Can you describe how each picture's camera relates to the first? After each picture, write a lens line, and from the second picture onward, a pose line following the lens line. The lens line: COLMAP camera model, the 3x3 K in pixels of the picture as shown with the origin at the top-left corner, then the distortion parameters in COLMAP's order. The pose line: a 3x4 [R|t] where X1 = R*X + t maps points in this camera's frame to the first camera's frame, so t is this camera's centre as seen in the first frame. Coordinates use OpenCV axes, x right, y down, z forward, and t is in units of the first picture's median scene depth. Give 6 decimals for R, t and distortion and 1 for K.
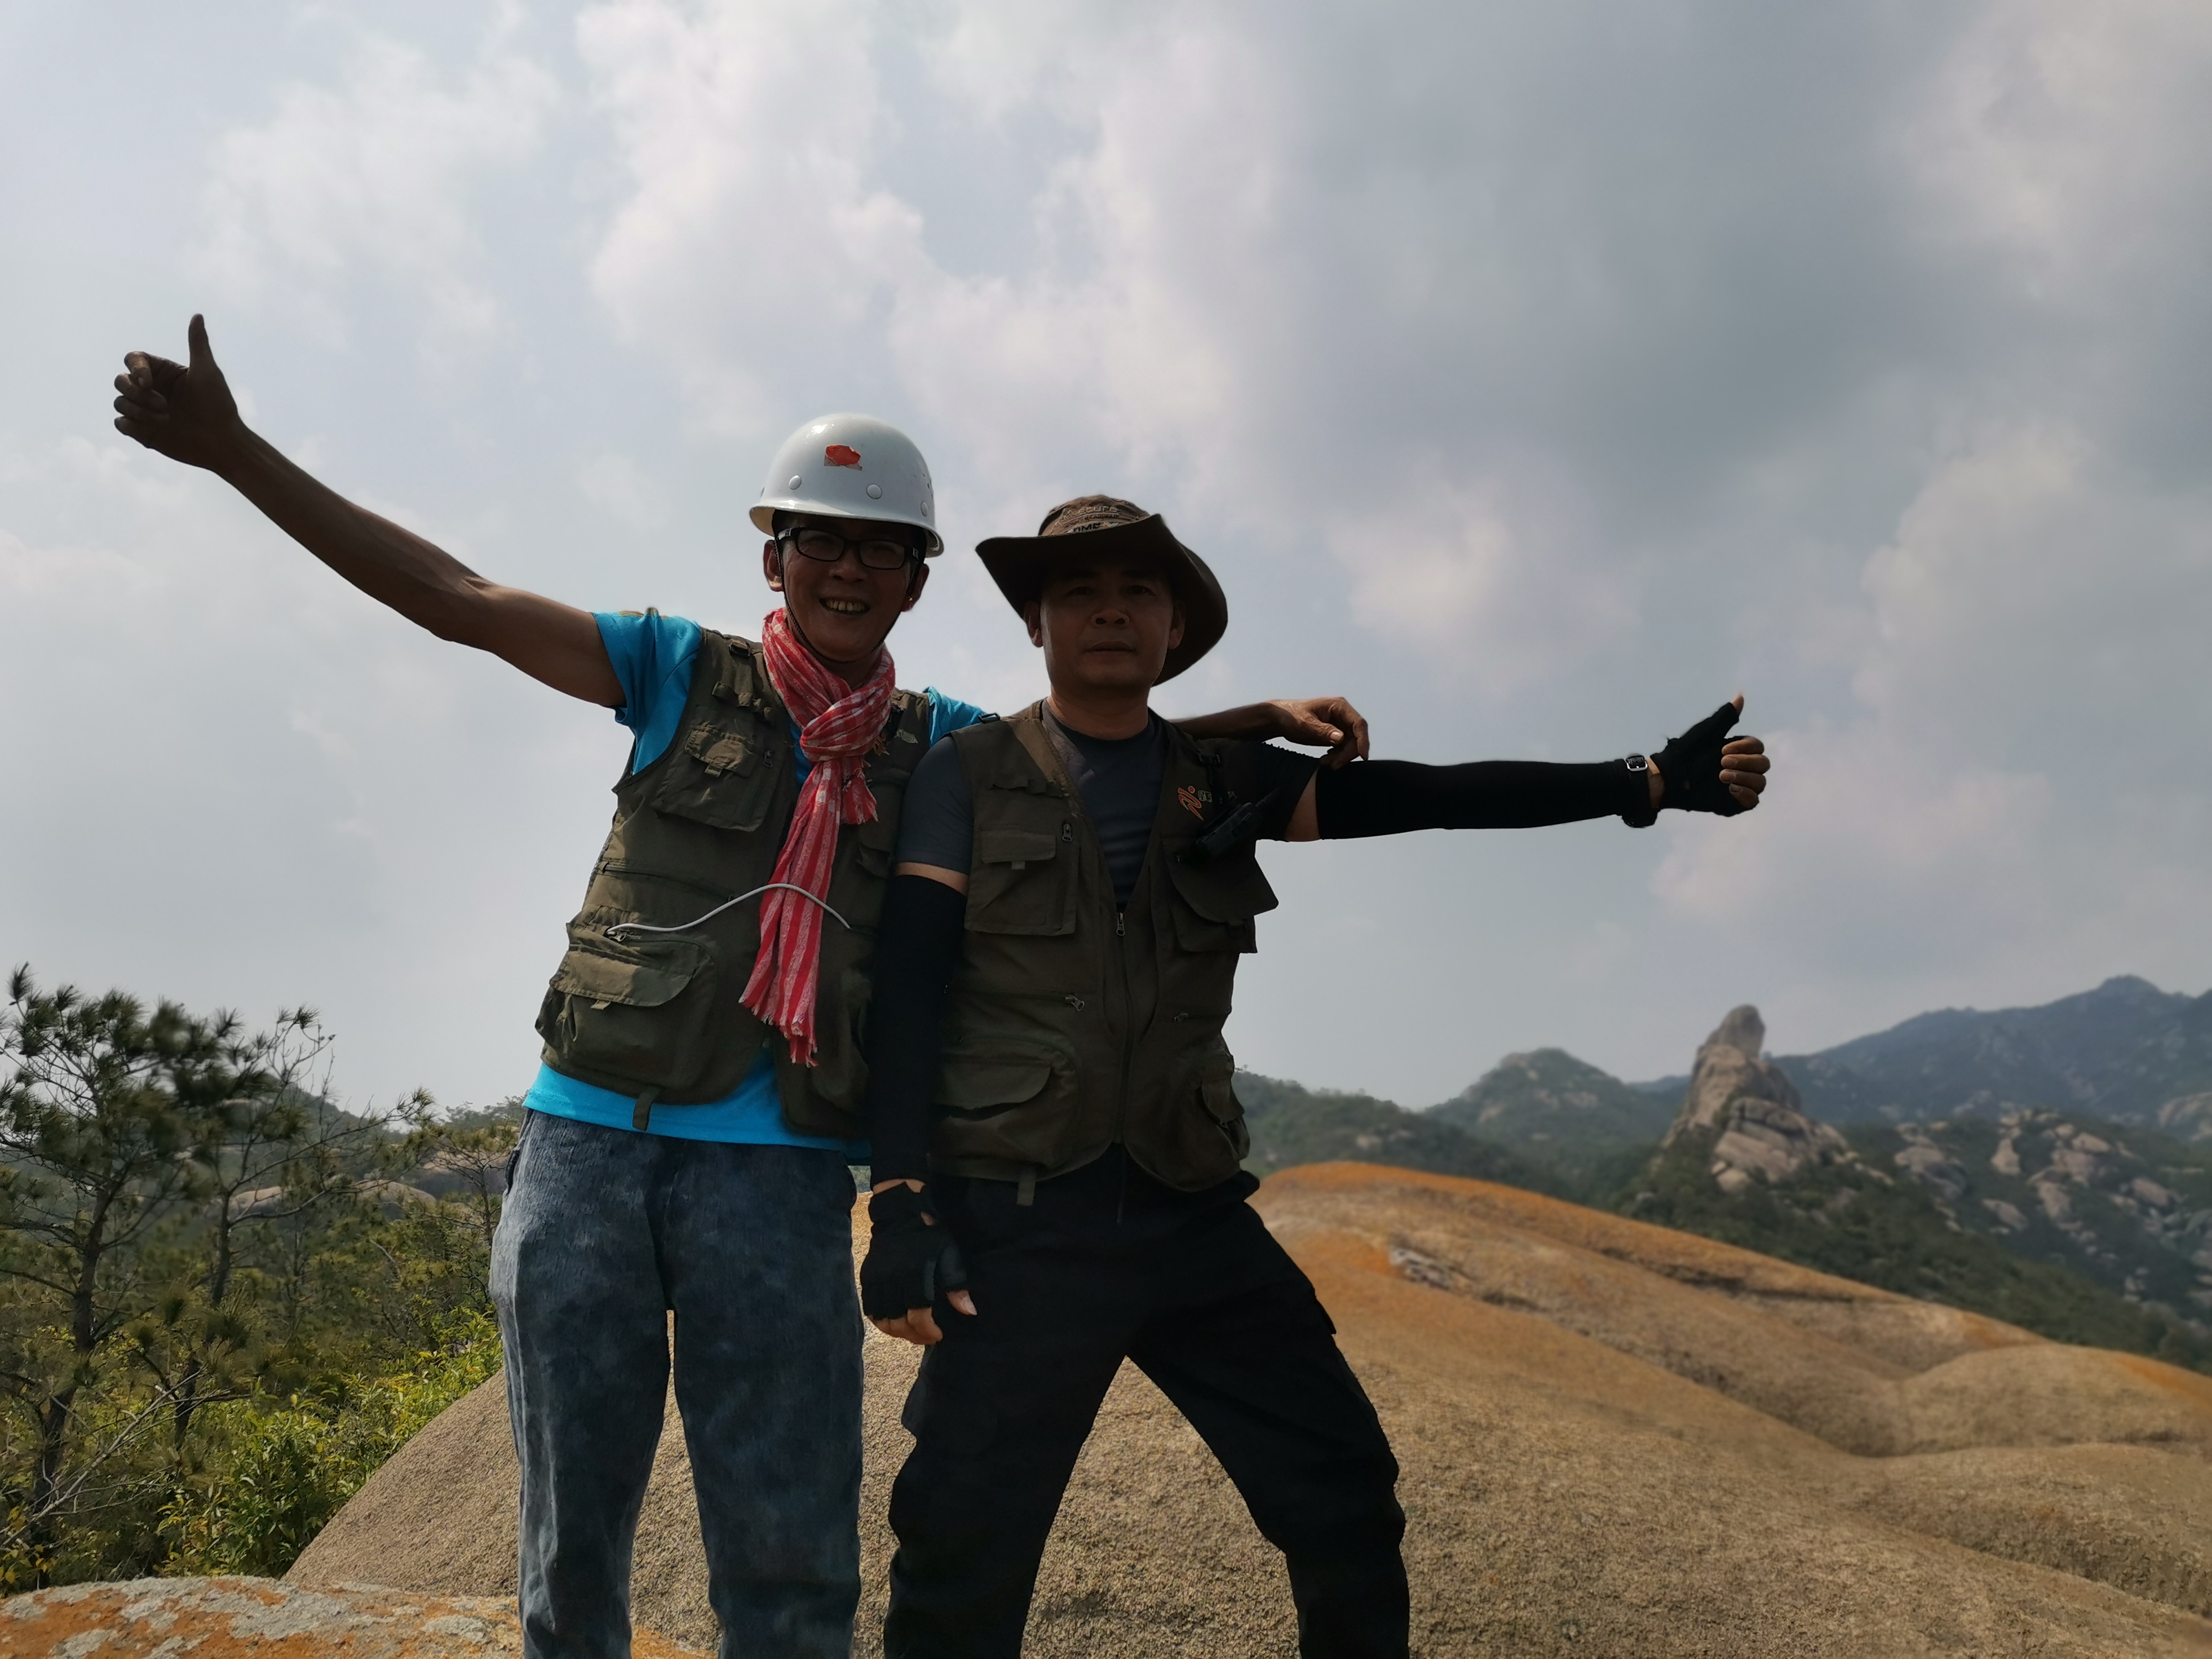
lens RADIAL K [[1677.7, 0, 1104.7], [0, 1677.7, 819.0], [0, 0, 1]] dist [0.107471, -0.138432]
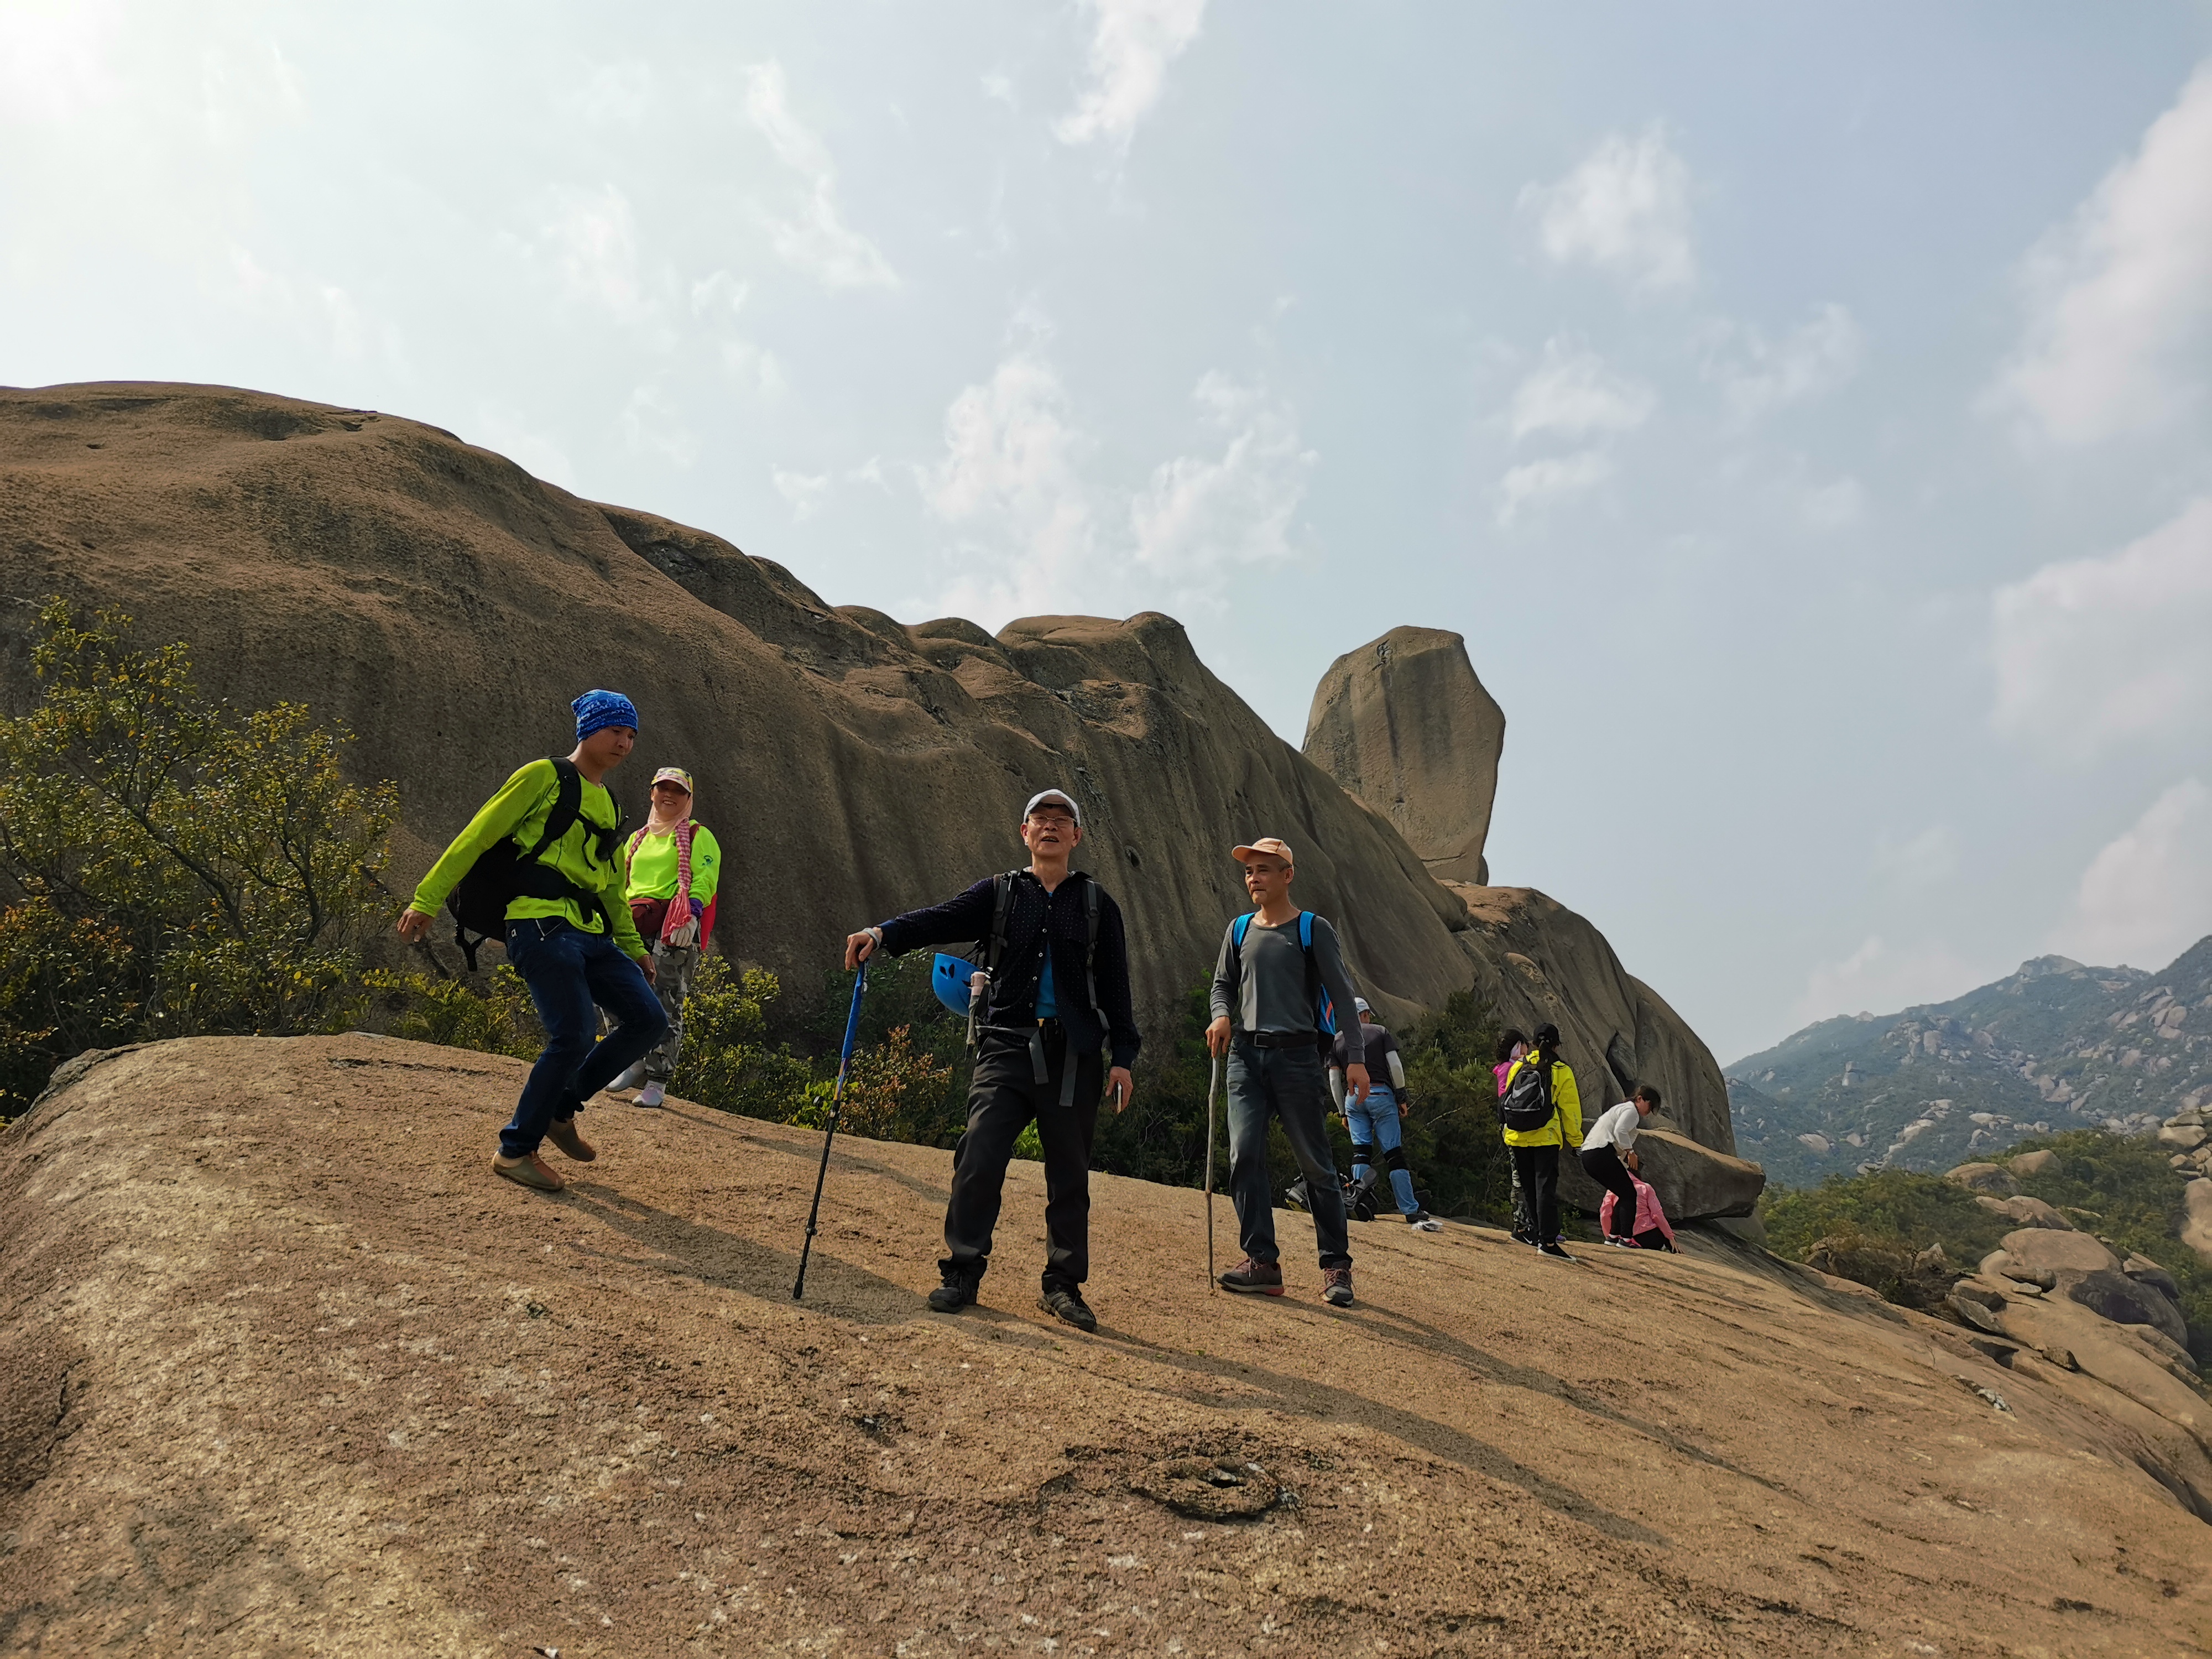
lens RADIAL K [[1677.7, 0, 1104.7], [0, 1677.7, 819.0], [0, 0, 1]] dist [0.107471, -0.138432]
pose [[0.994369, -0.073480, 0.076362, 0.120209], [0.077623, 0.995585, -0.052784, 0.050491], [-0.072147, 0.058414, 0.995682, 0.297204]]
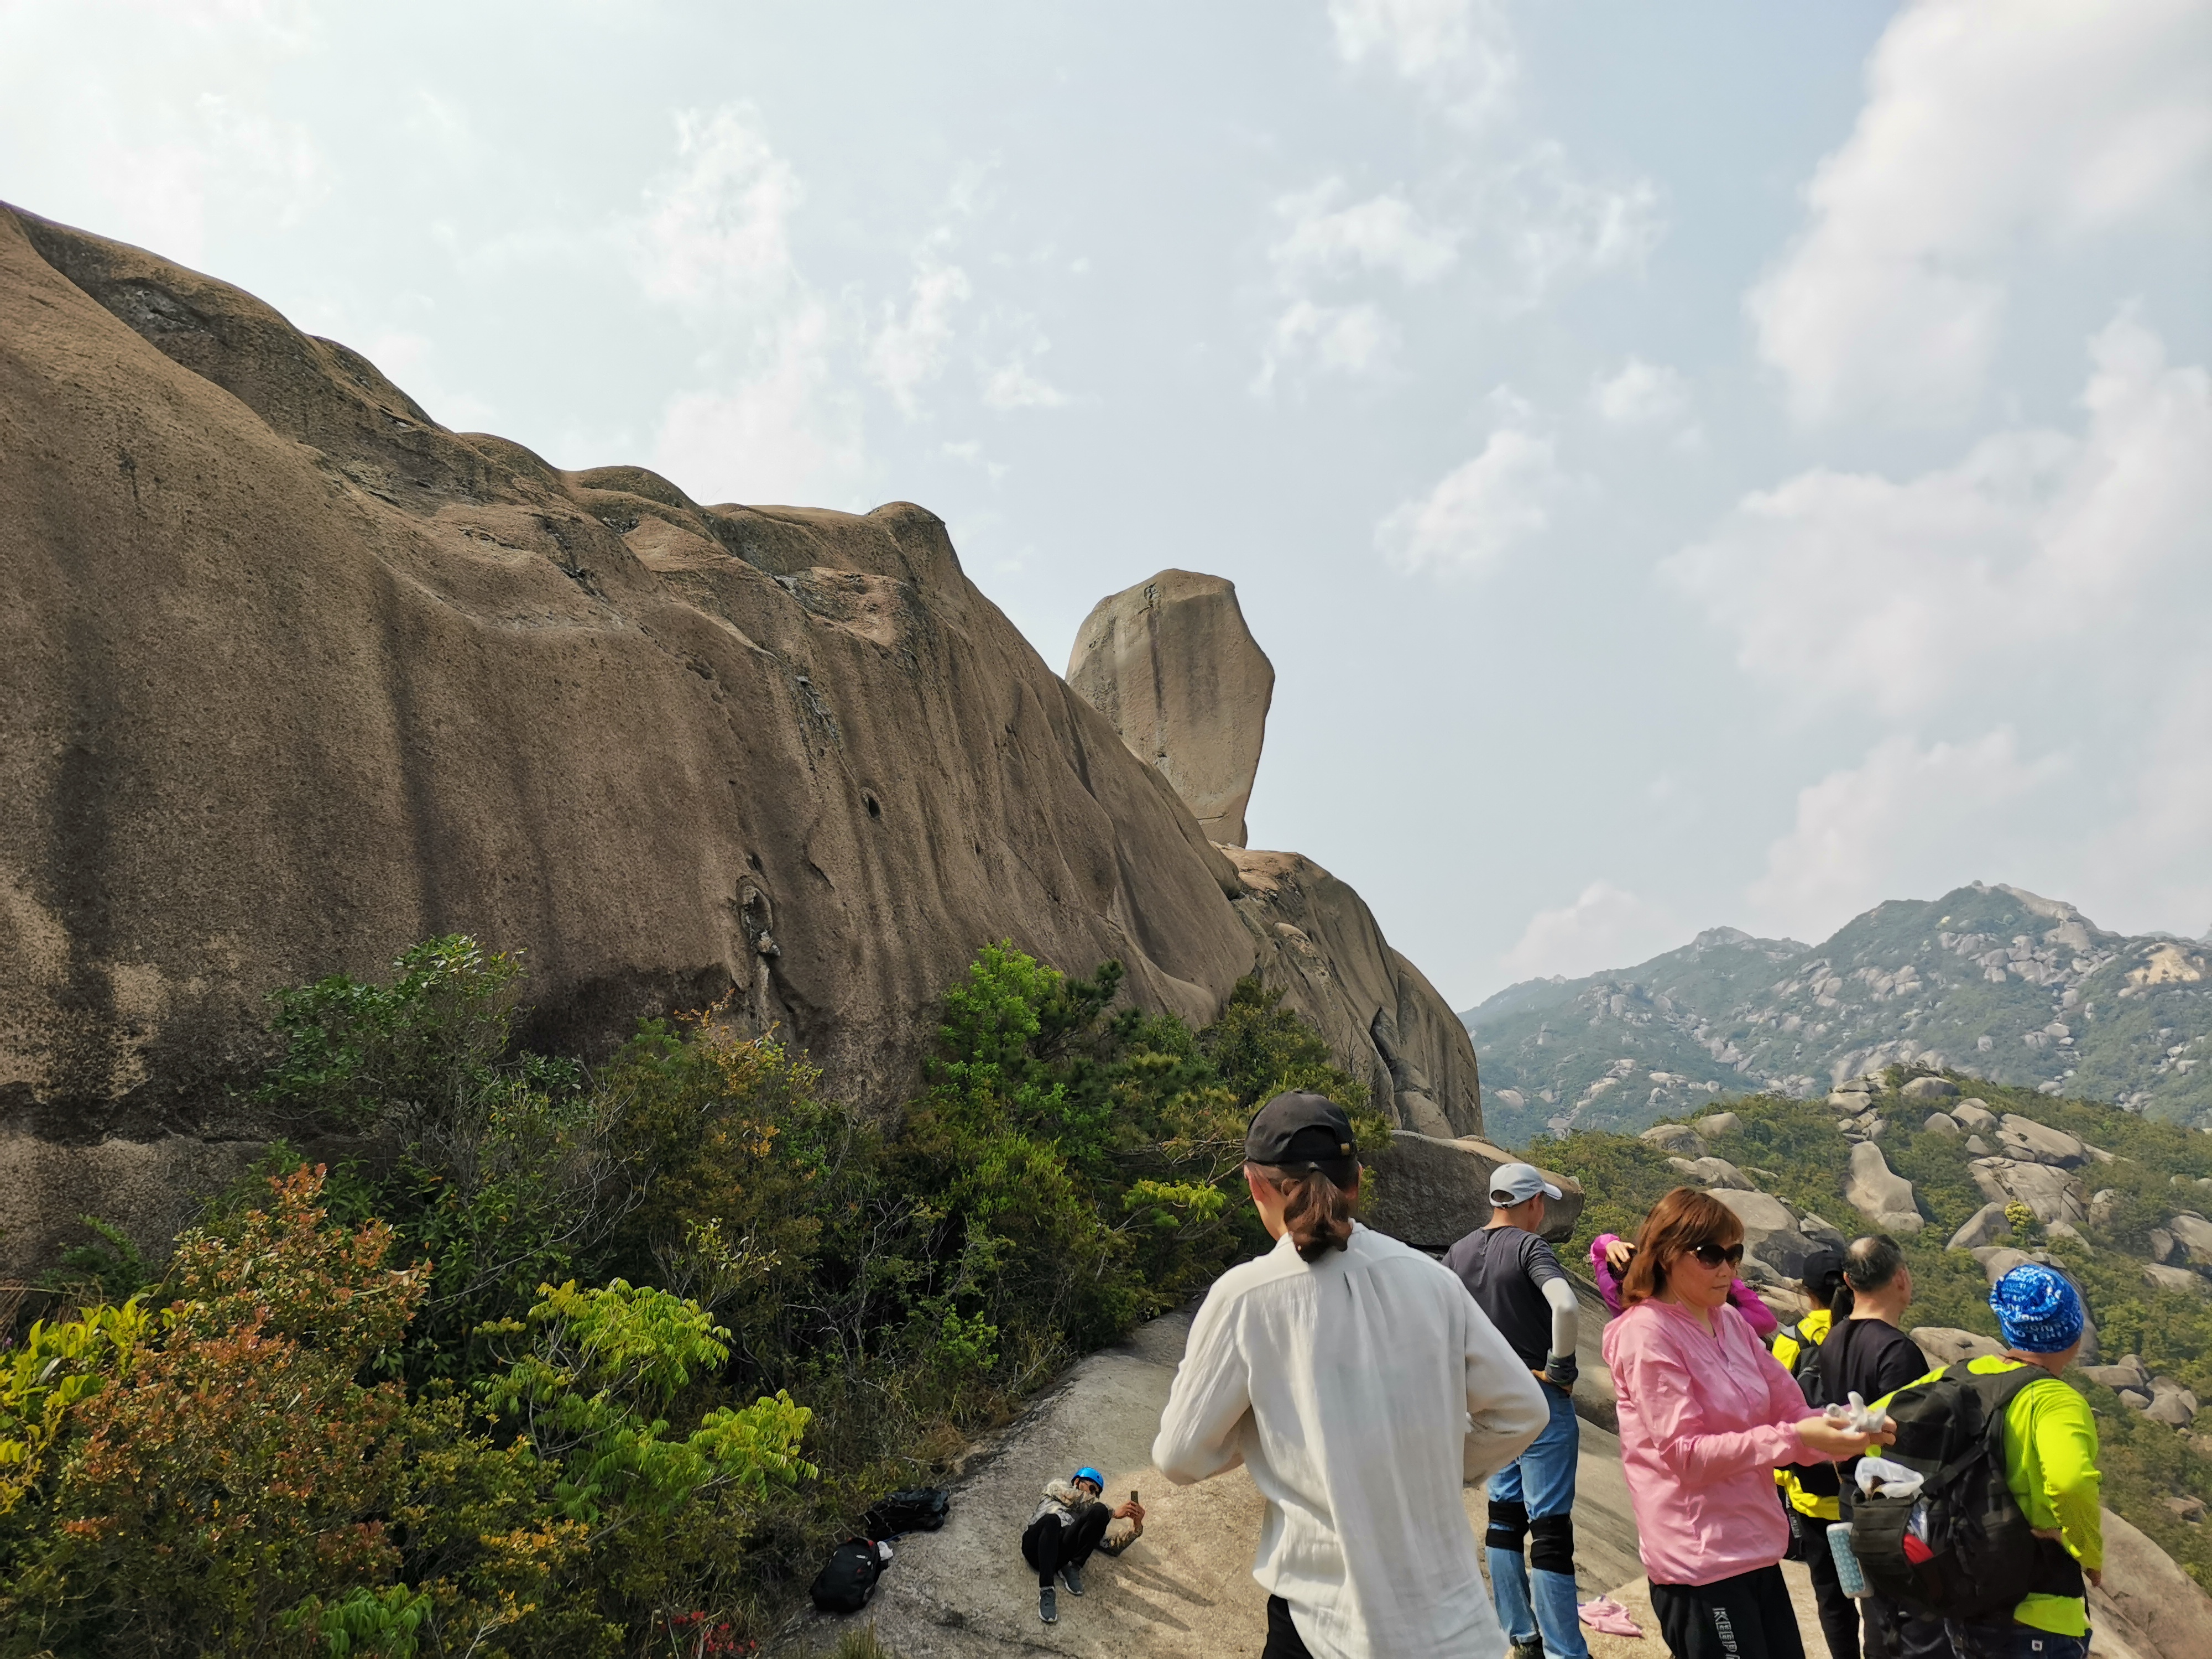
lens RADIAL K [[1677.7, 0, 1104.7], [0, 1677.7, 819.0], [0, 0, 1]] dist [0.107471, -0.138432]
pose [[0.973215, -0.040354, 0.226328, 0.120680], [0.044870, 0.998883, -0.014844, 0.050364], [-0.225476, 0.024602, 0.973938, 0.302225]]
